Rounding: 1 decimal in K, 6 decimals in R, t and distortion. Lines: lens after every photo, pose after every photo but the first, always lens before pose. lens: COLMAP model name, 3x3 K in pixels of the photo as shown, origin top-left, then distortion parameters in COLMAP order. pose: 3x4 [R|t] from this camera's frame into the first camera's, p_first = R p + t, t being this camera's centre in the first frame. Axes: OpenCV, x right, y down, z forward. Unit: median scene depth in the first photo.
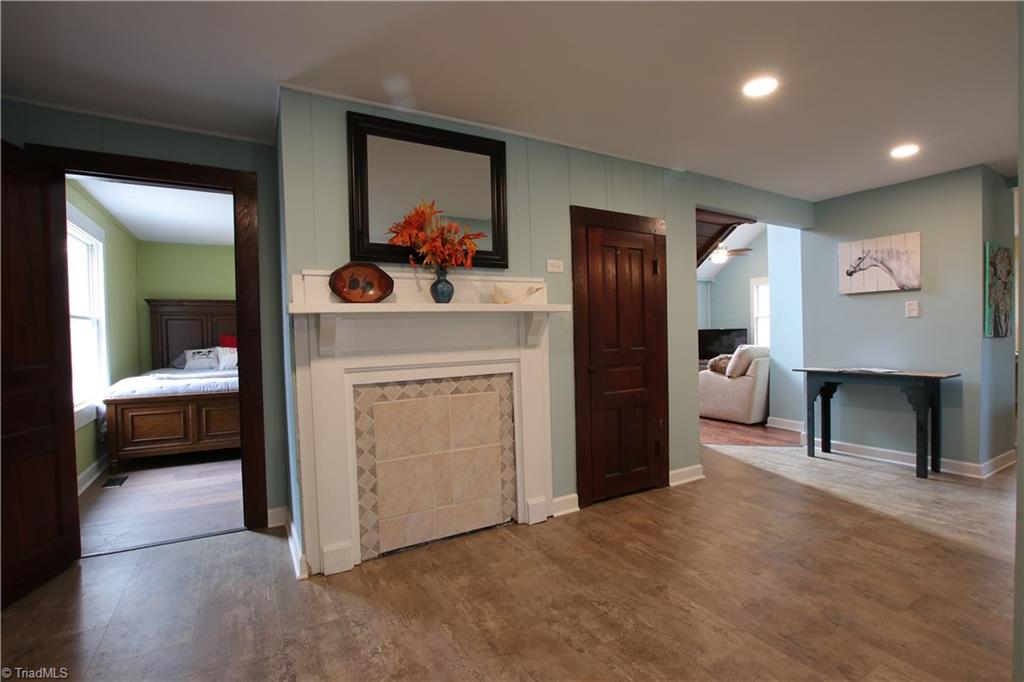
lens RADIAL K [[474.1, 0, 507.5], [0, 474.1, 343.6], [0, 0, 1]] dist [-0.028099, -0.000659]
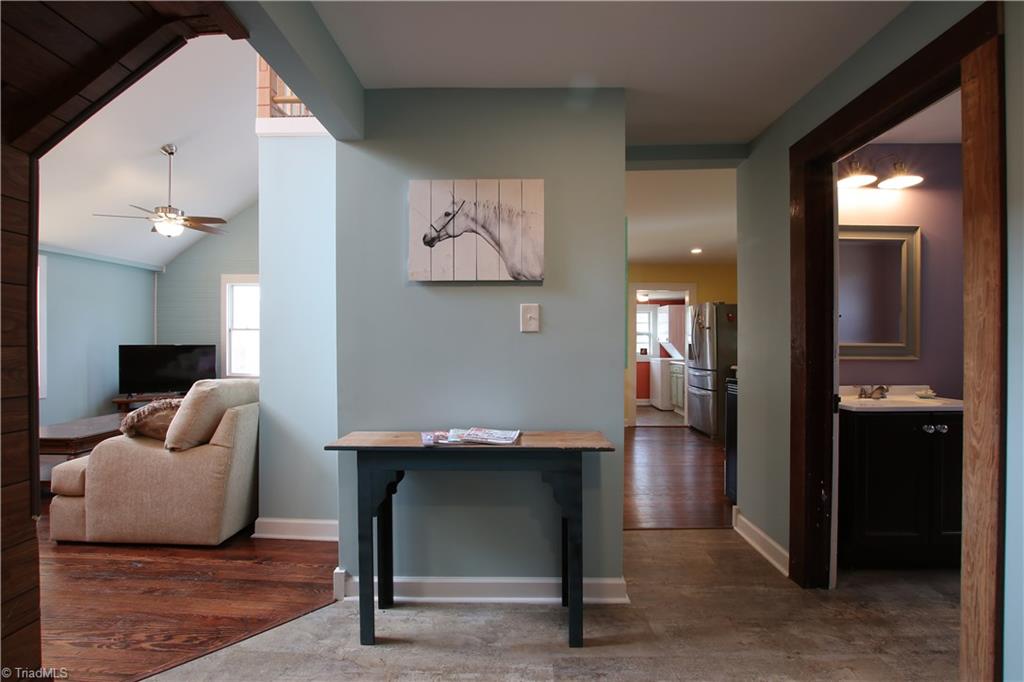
lens RADIAL K [[474.1, 0, 513.7], [0, 474.1, 346.2], [0, 0, 1]] dist [-0.028099, -0.000659]
pose [[0.511189, 0.017544, 0.859289, 0.273831], [0.006948, 0.999675, -0.024544, -0.019105], [-0.859440, 0.018517, 0.510901, 0.529089]]
